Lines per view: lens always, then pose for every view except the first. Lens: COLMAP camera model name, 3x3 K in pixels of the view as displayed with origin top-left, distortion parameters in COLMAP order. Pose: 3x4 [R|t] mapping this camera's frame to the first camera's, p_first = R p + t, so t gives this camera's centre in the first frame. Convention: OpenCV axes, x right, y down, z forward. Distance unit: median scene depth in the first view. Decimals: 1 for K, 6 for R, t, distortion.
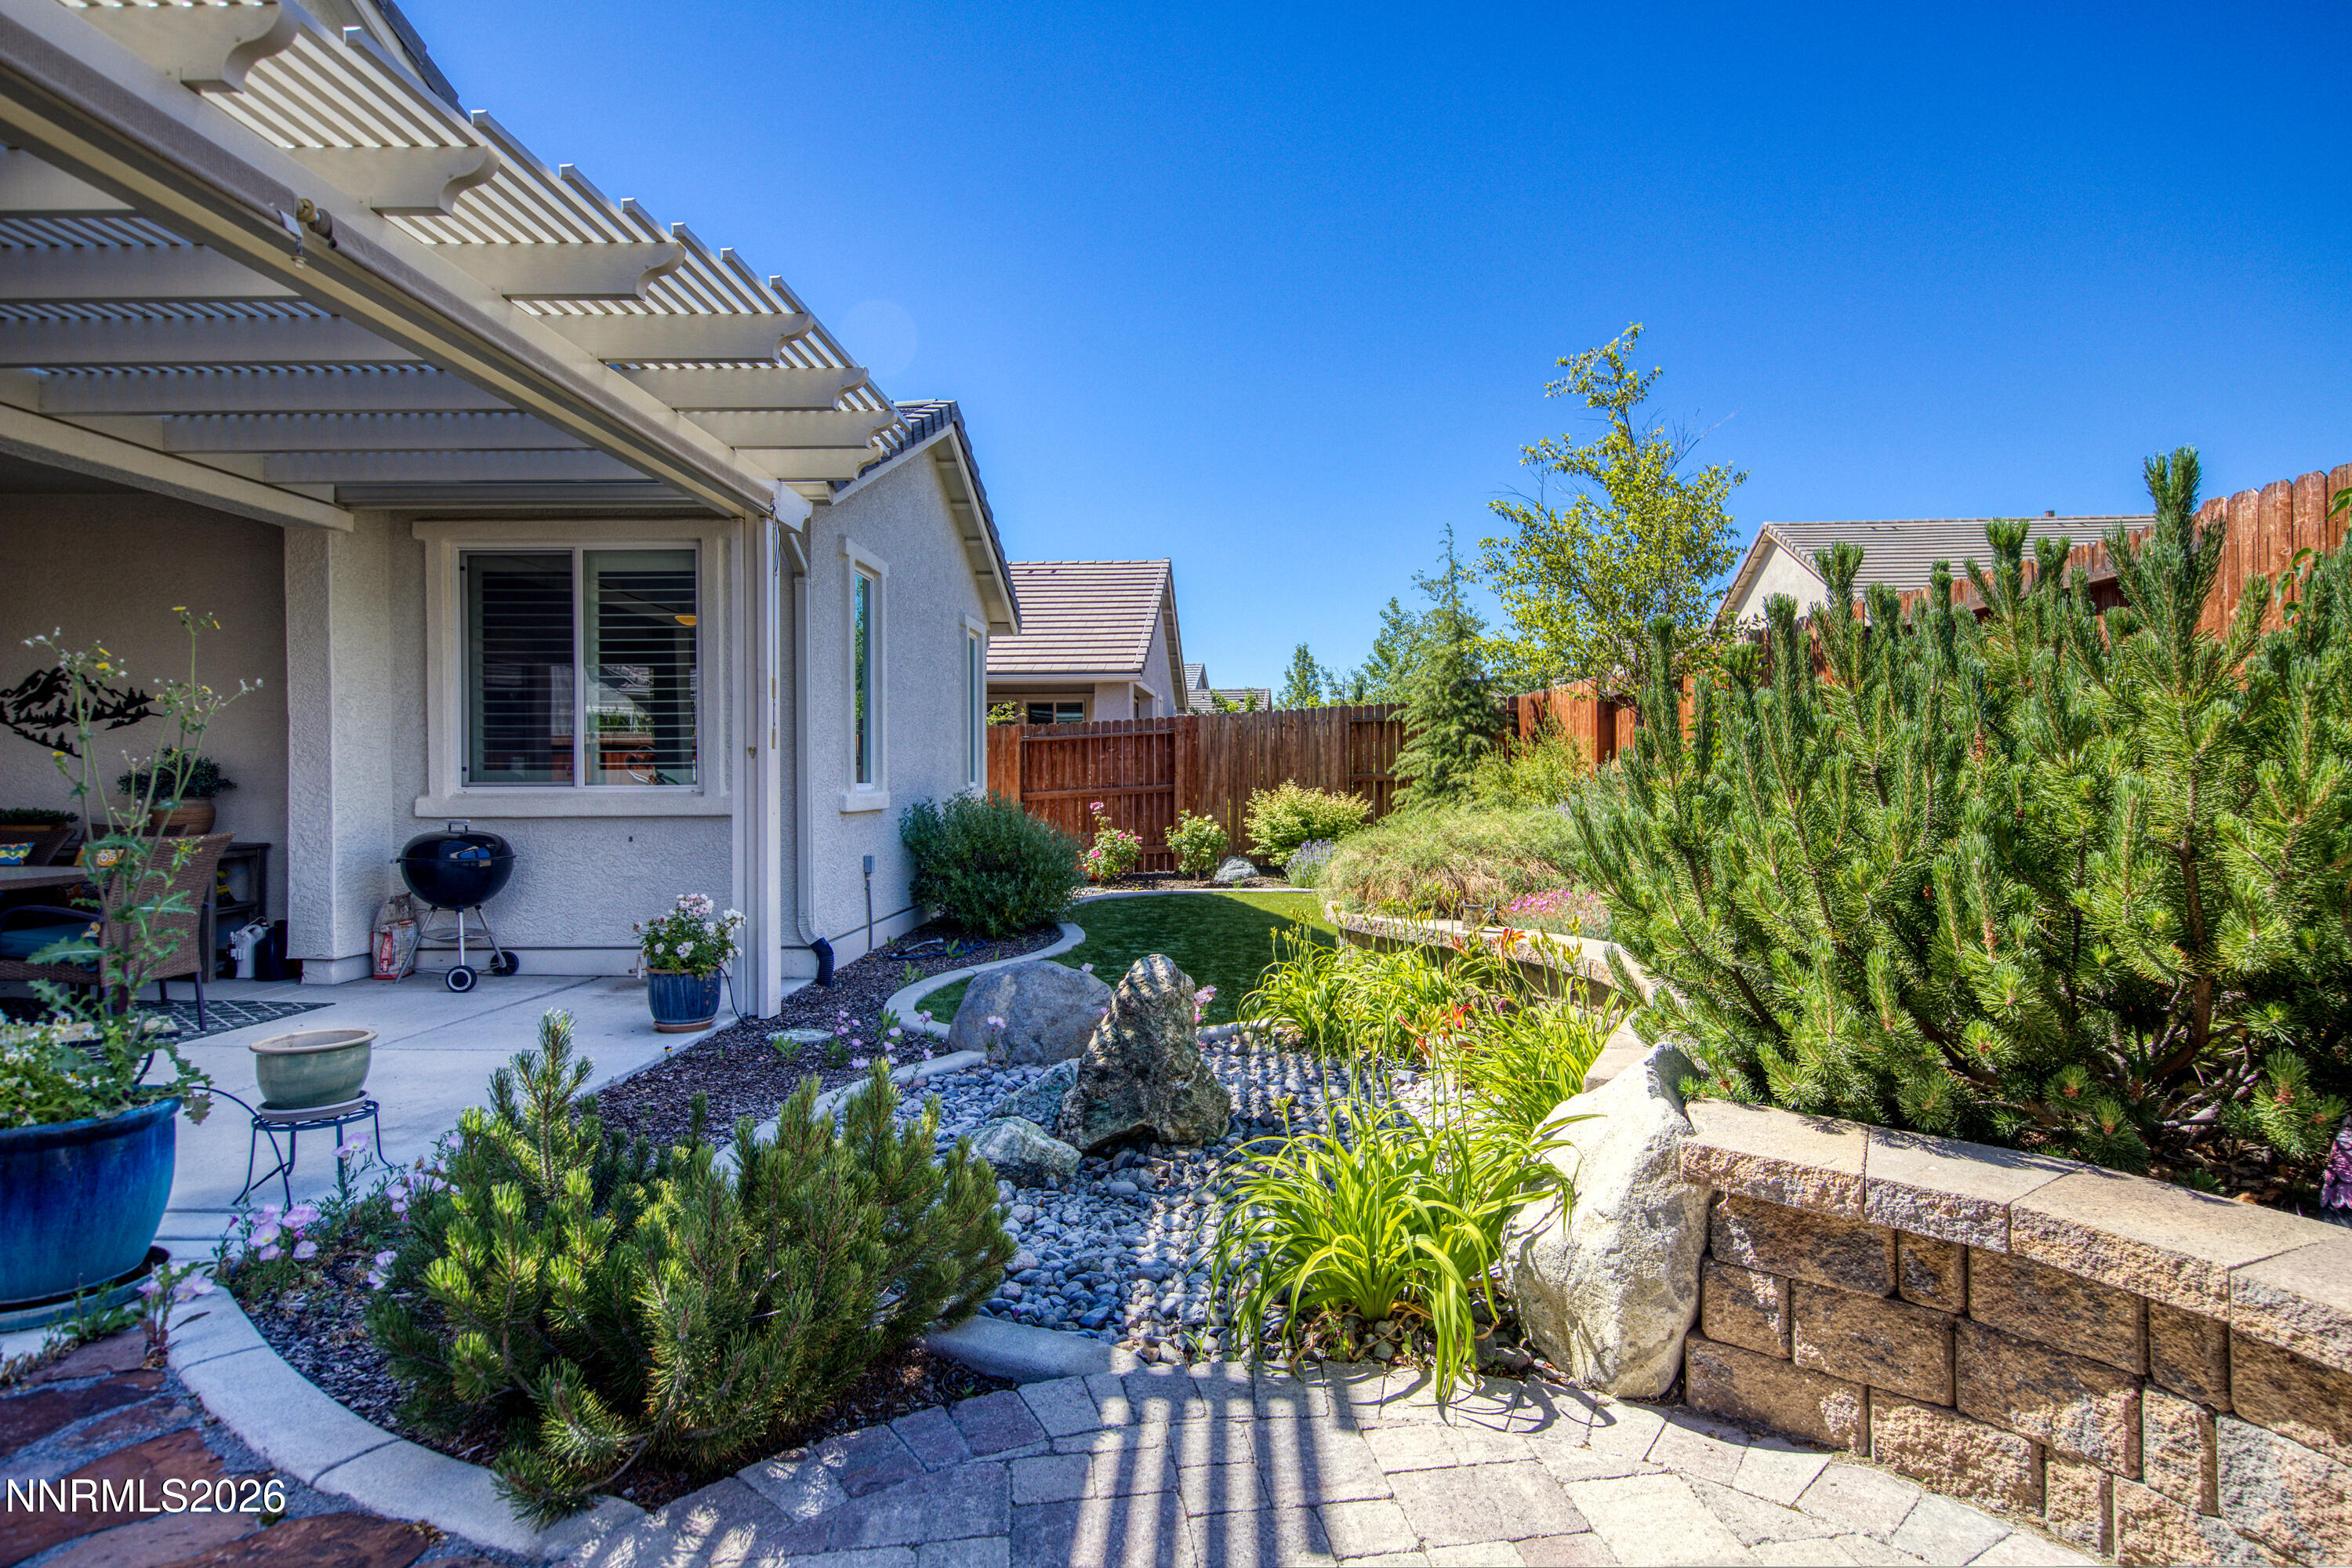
lens RADIAL K [[1245.3, 0, 1186.7], [0, 1245.3, 783.8], [0, 0, 1]] dist [0.004457, 0.000793]
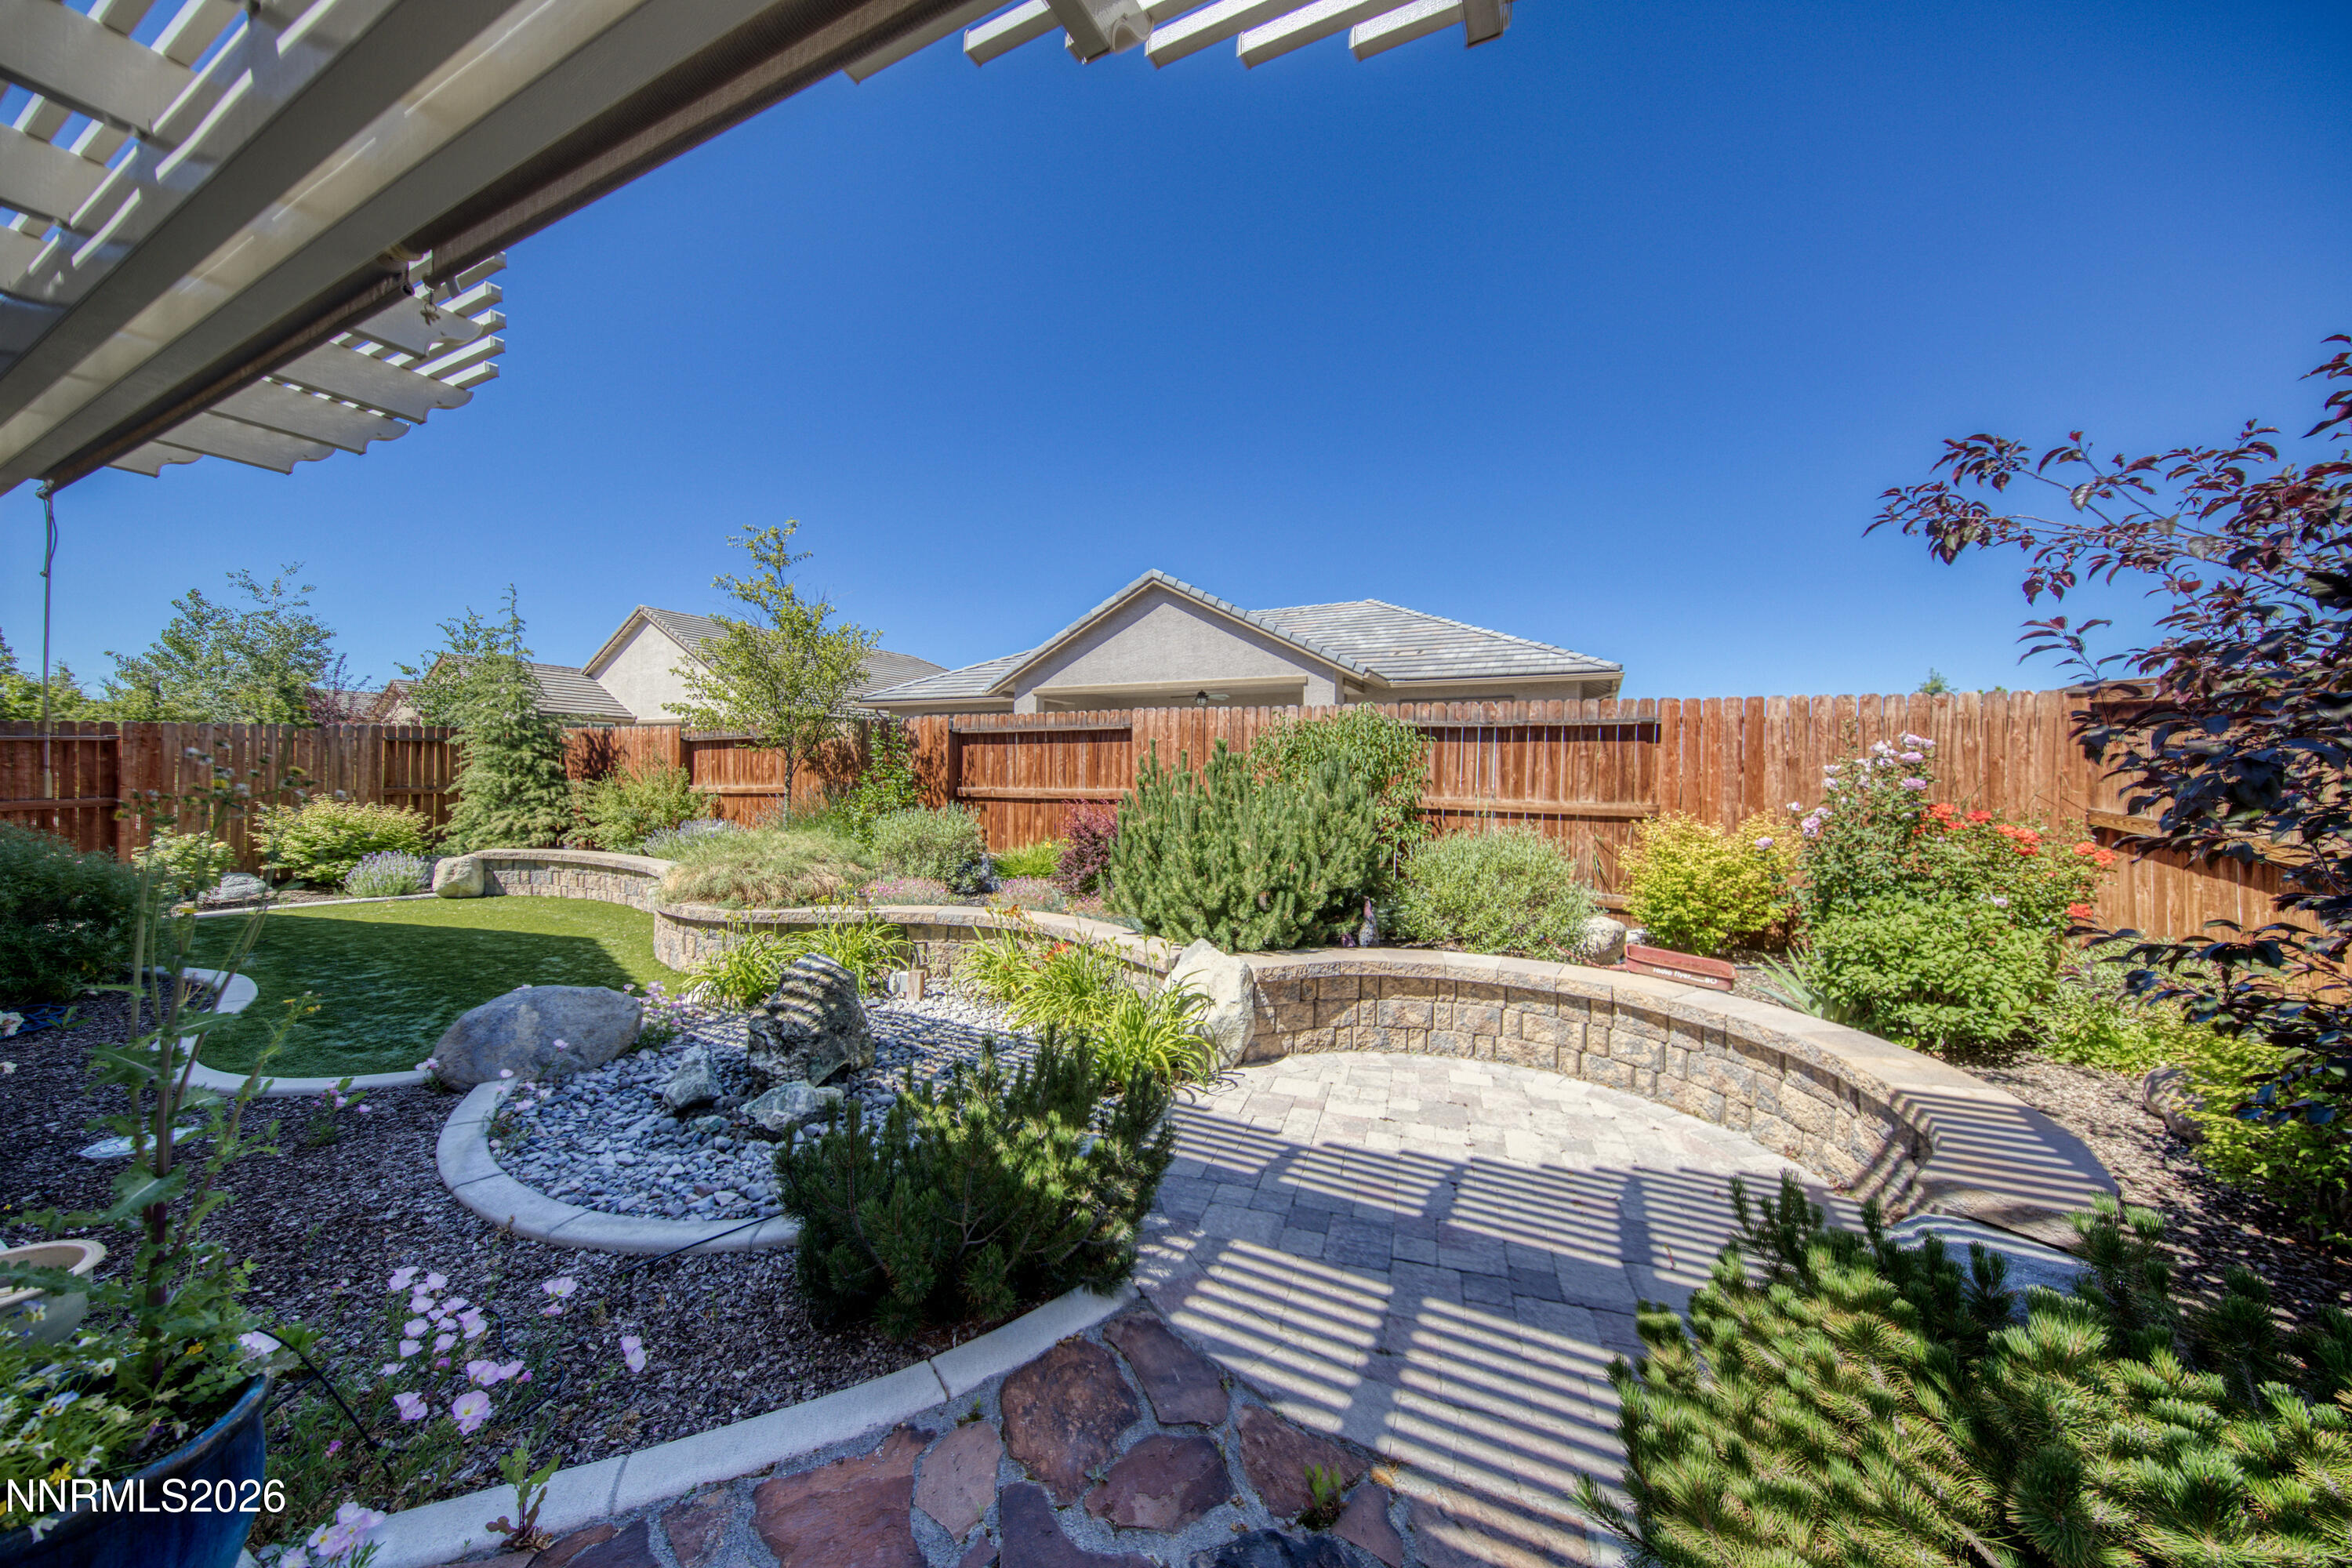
lens RADIAL K [[805.3, 0, 1197.8], [0, 805.3, 789.6], [0, 0, 1]] dist [-0.000526, -0.000091]
pose [[0.412515, 0.002965, 0.910946, -0.413808], [-0.016149, 0.999861, 0.004059, -0.039402], [-0.910808, -0.016385, 0.412506, 0.112754]]
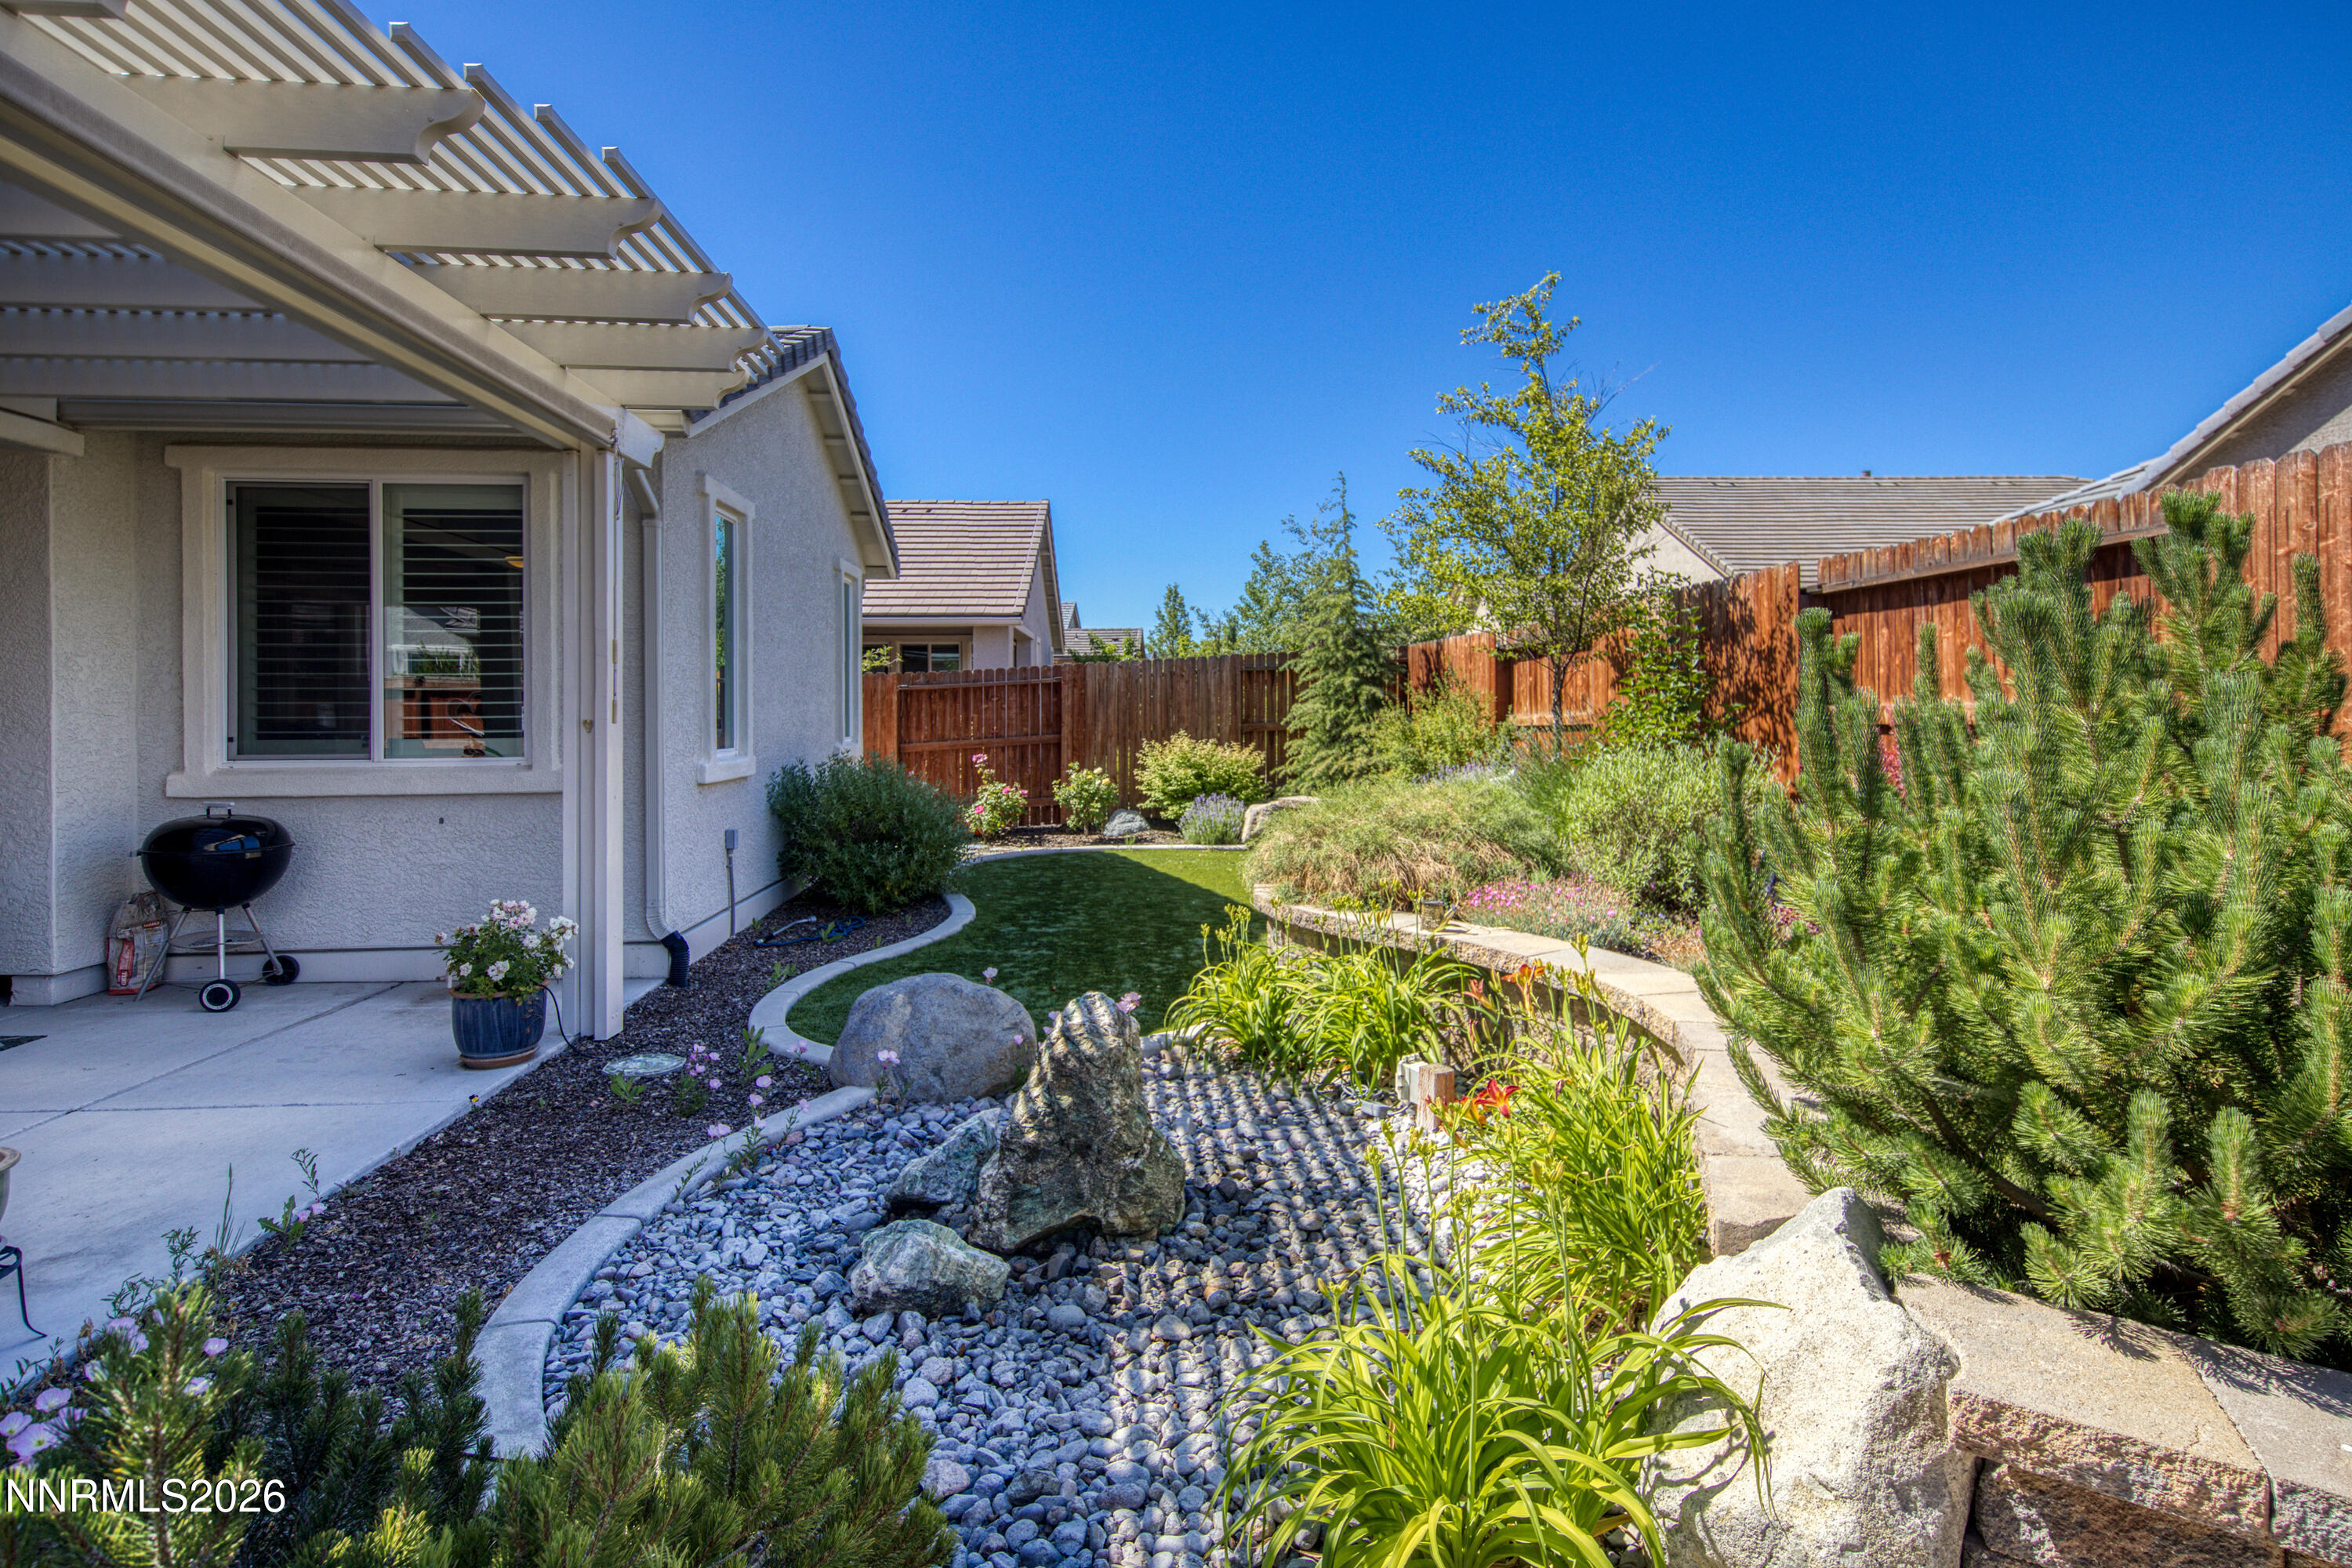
lens RADIAL K [[1204.0, 0, 1196.9], [0, 1204.0, 700.5], [0, 0, 1]] dist [0.020507, -0.015818]
pose [[0.993031, -0.001048, 0.117847, -0.029717], [0.002608, 0.999911, -0.013085, -0.026572], [-0.117822, 0.013301, 0.992946, 0.115990]]
